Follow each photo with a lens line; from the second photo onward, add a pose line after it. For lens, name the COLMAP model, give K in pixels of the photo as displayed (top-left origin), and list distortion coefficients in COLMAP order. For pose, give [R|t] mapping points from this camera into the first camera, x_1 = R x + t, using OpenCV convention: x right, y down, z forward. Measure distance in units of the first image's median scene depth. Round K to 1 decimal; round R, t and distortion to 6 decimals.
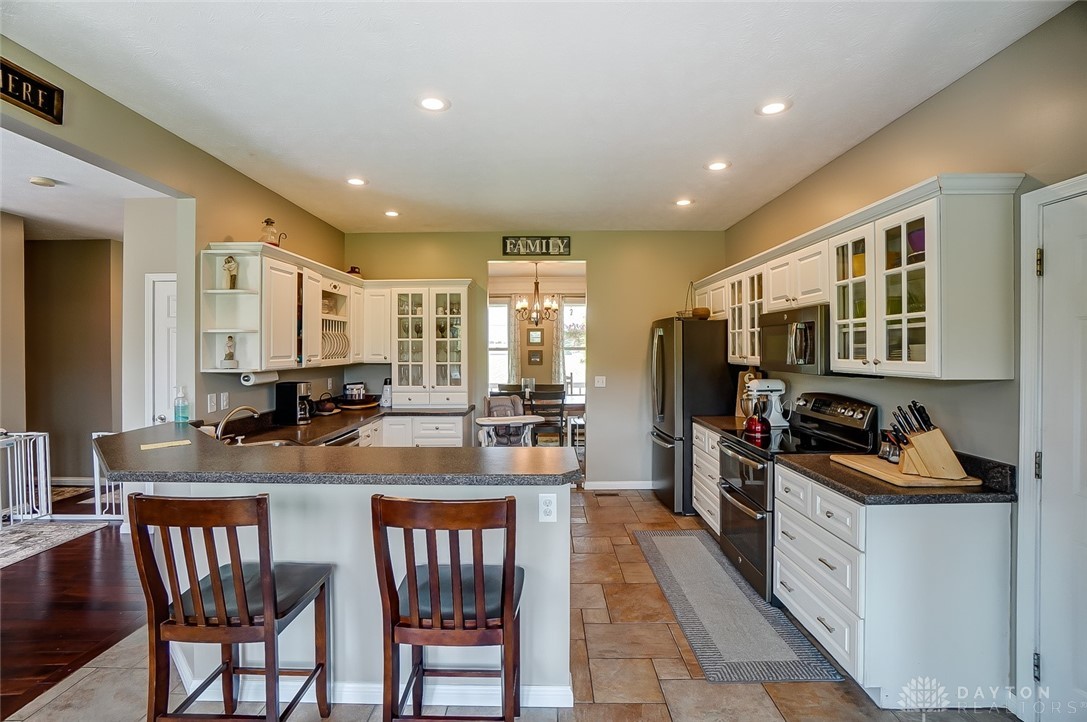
lens RADIAL K [[481.3, 0, 543.9], [0, 481.3, 358.9], [0, 0, 1]] dist [-0.038932, -0.000082]
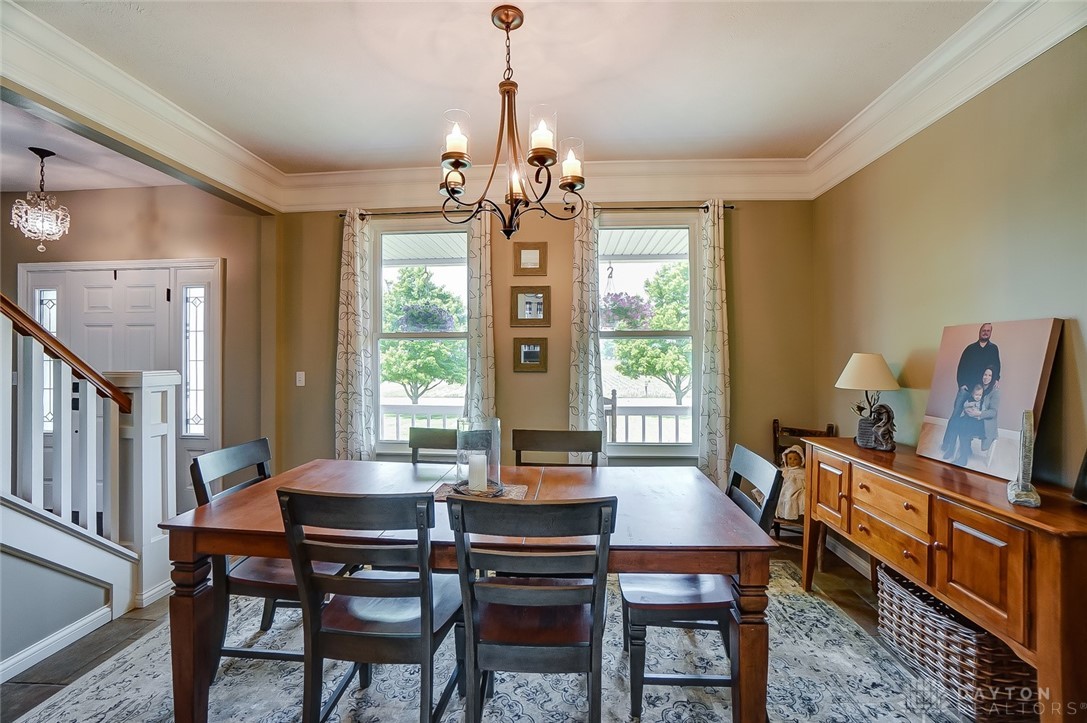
lens RADIAL K [[481.3, 0, 539.2], [0, 481.3, 351.9], [0, 0, 1]] dist [-0.038932, -0.000082]
pose [[0.997785, 0.007964, -0.066045, 0.017213], [-0.008757, 0.999893, -0.011719, -0.001237], [0.065944, 0.012271, 0.997748, 0.581938]]
